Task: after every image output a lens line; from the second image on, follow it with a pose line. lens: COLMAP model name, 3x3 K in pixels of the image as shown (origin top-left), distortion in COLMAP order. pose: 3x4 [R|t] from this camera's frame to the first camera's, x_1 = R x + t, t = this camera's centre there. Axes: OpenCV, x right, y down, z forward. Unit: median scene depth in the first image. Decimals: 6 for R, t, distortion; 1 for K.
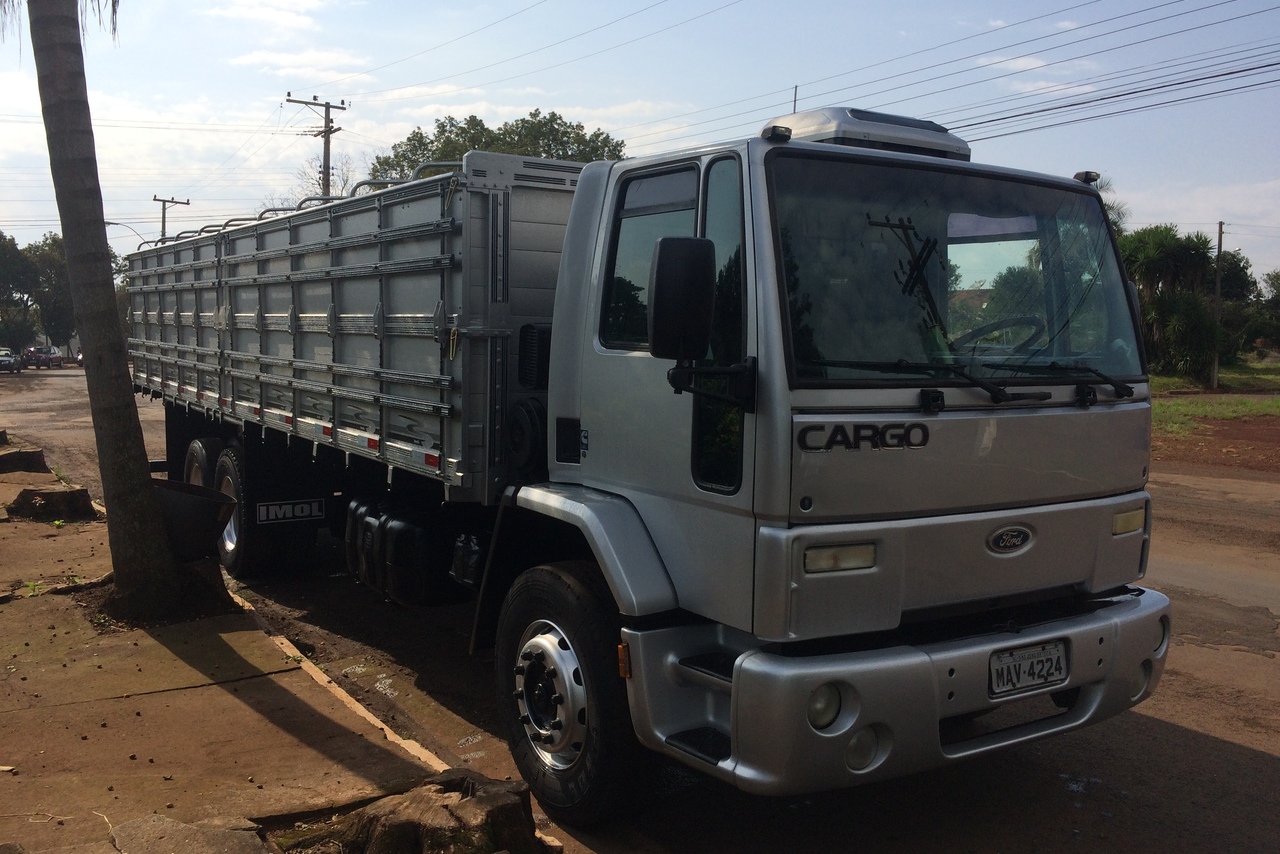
lens RADIAL K [[1094.8, 0, 645.2], [0, 1094.8, 425.4], [0, 0, 1]] dist [0.073491, -0.093726]
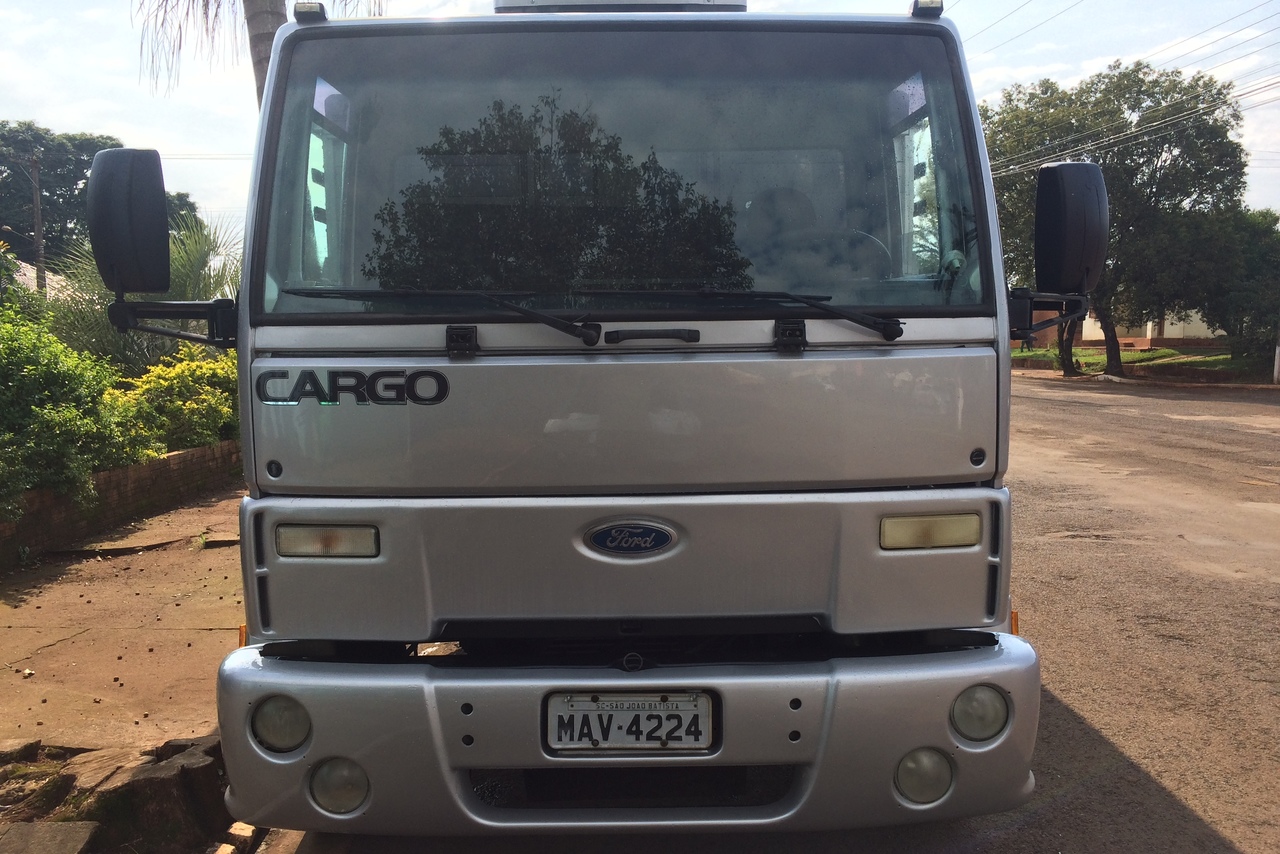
lens RADIAL K [[1094.8, 0, 641.1], [0, 1094.8, 430.4], [0, 0, 1]] dist [0.073491, -0.093726]
pose [[0.846348, 0.024360, -0.532074, 0.712917], [-0.017156, 0.999682, 0.018481, 0.020878], [0.532355, -0.006513, 0.846496, 0.410740]]
